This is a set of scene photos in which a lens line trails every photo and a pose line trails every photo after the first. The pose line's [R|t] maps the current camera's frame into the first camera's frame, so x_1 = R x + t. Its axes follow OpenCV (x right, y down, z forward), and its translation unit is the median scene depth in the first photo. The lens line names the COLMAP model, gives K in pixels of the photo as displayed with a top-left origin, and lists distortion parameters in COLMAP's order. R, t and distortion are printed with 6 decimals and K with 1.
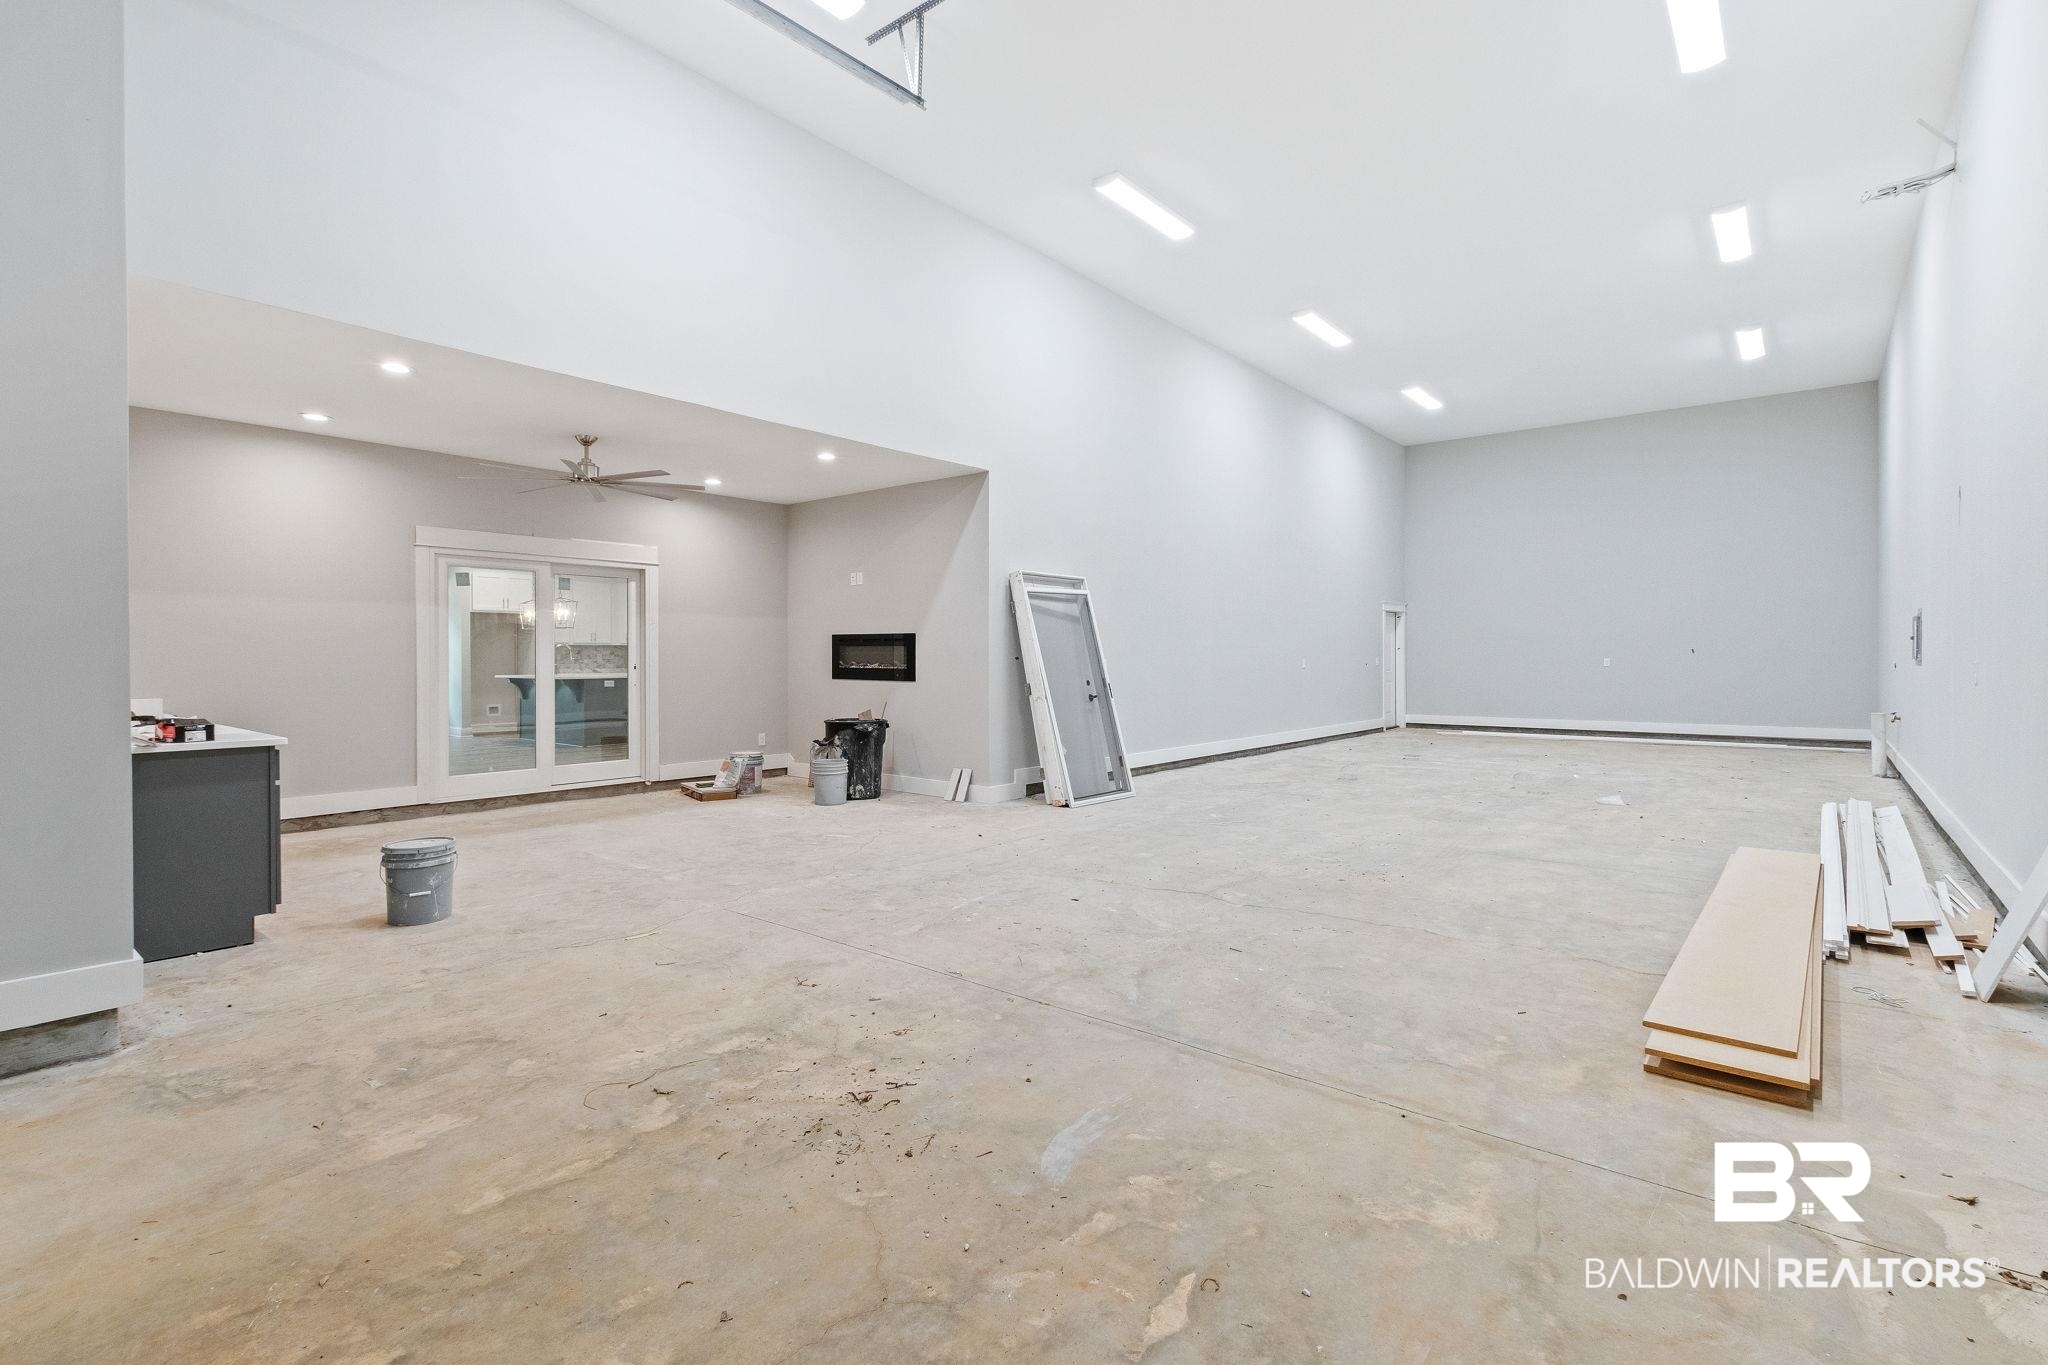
lens RADIAL K [[946.4, 0, 1025.5], [0, 946.4, 653.4], [0, 0, 1]] dist [0.001812, -0.000065]
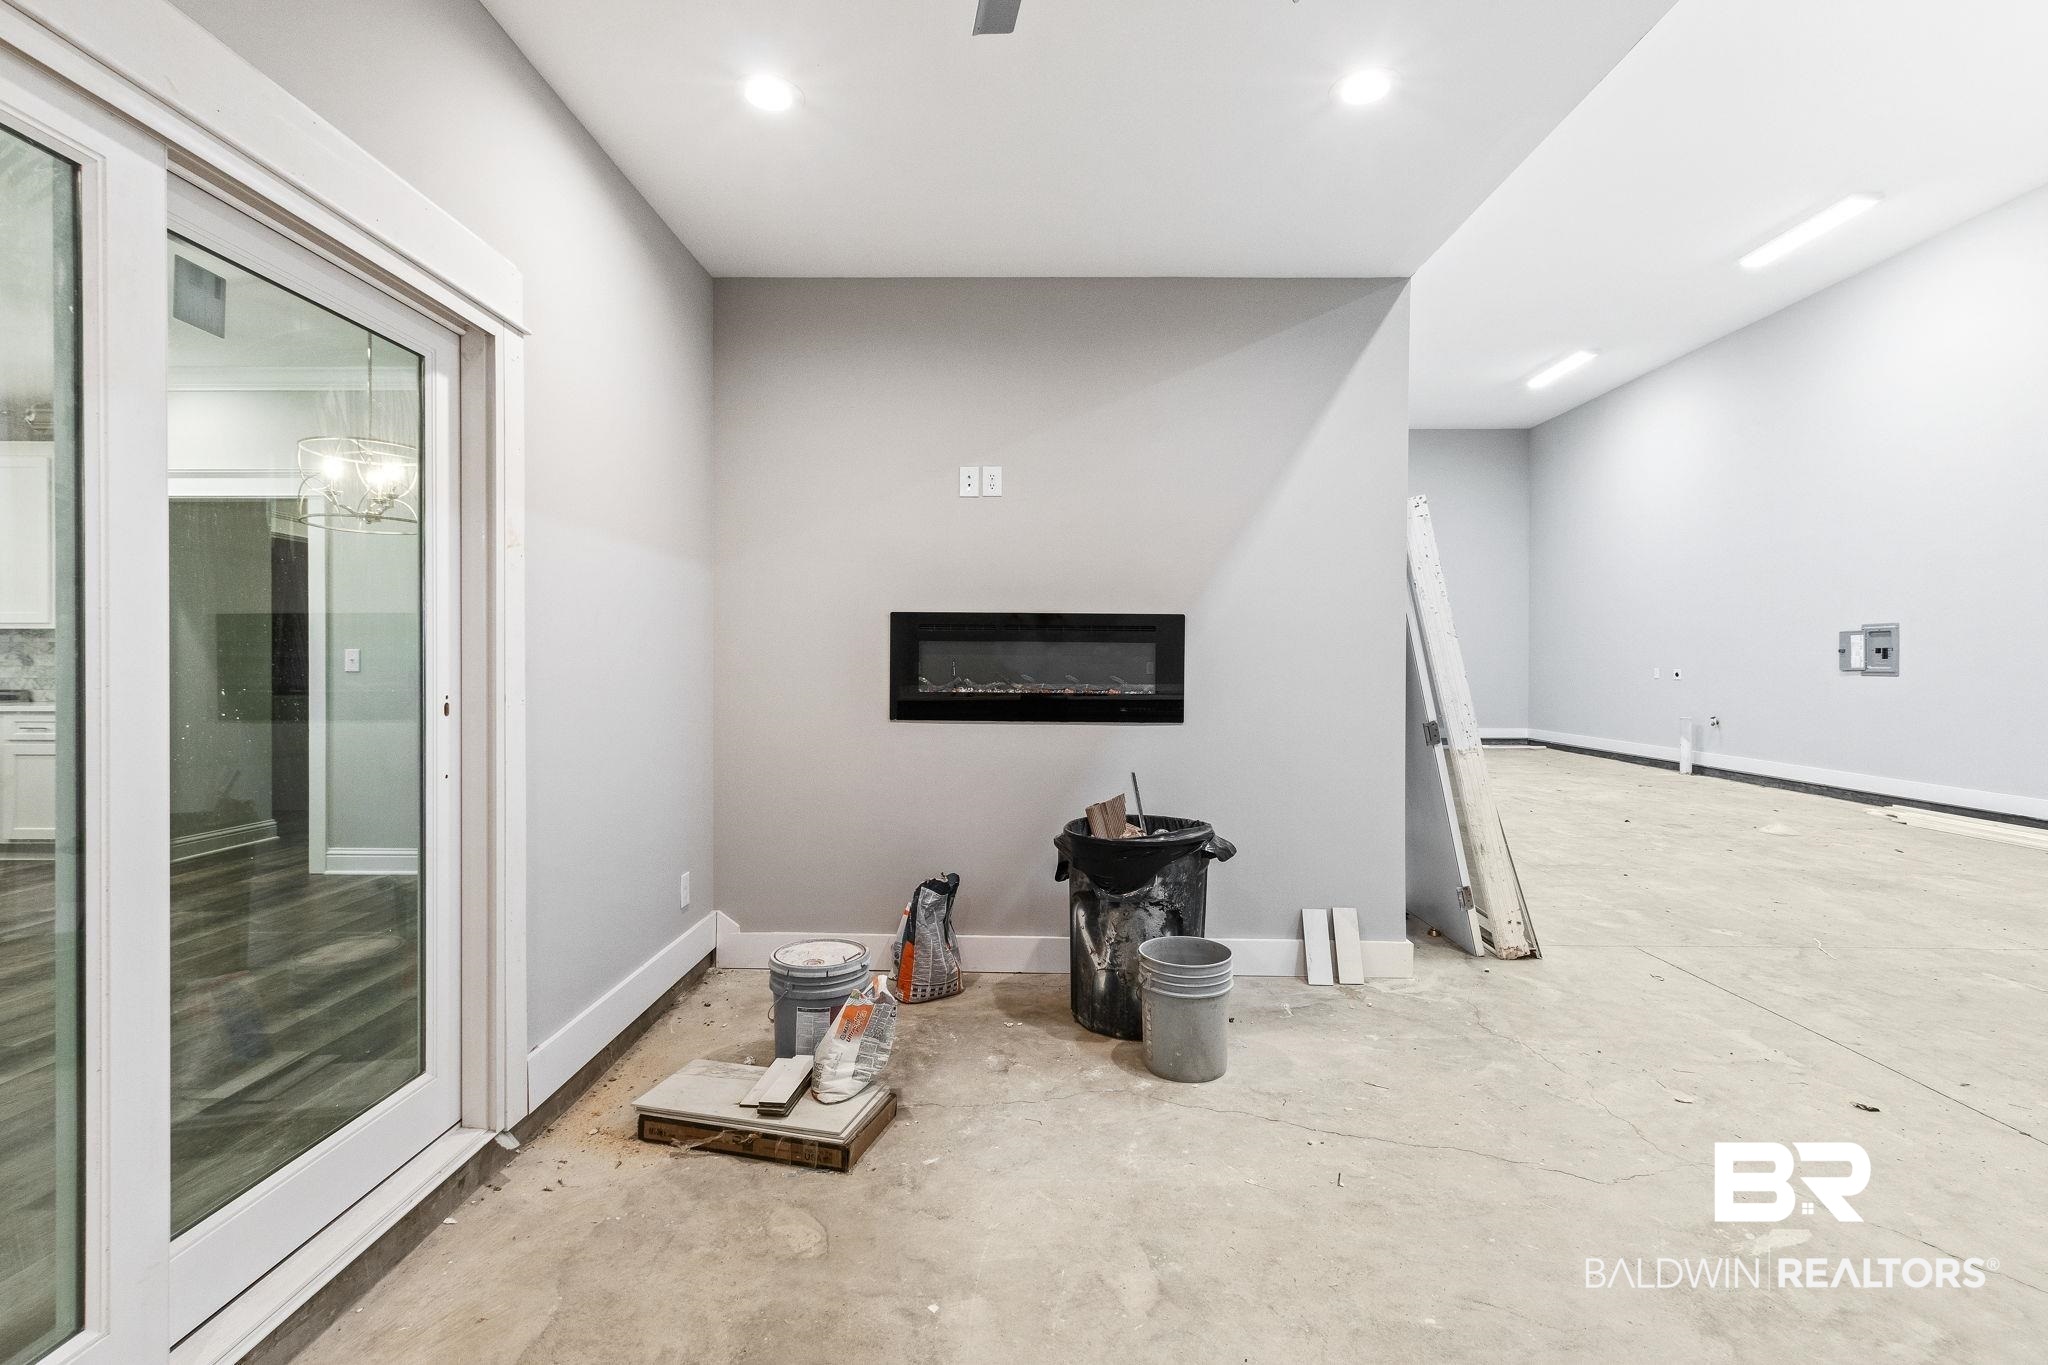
lens RADIAL K [[941.5, 0, 1032.3], [0, 941.5, 675.4], [0, 0, 1]] dist [0.003649, 0.000188]
pose [[0.775882, -0.004704, 0.630861, -0.475783], [-0.006267, 0.999865, 0.015163, 0.000934], [-0.630847, -0.015718, 0.775748, 0.741029]]
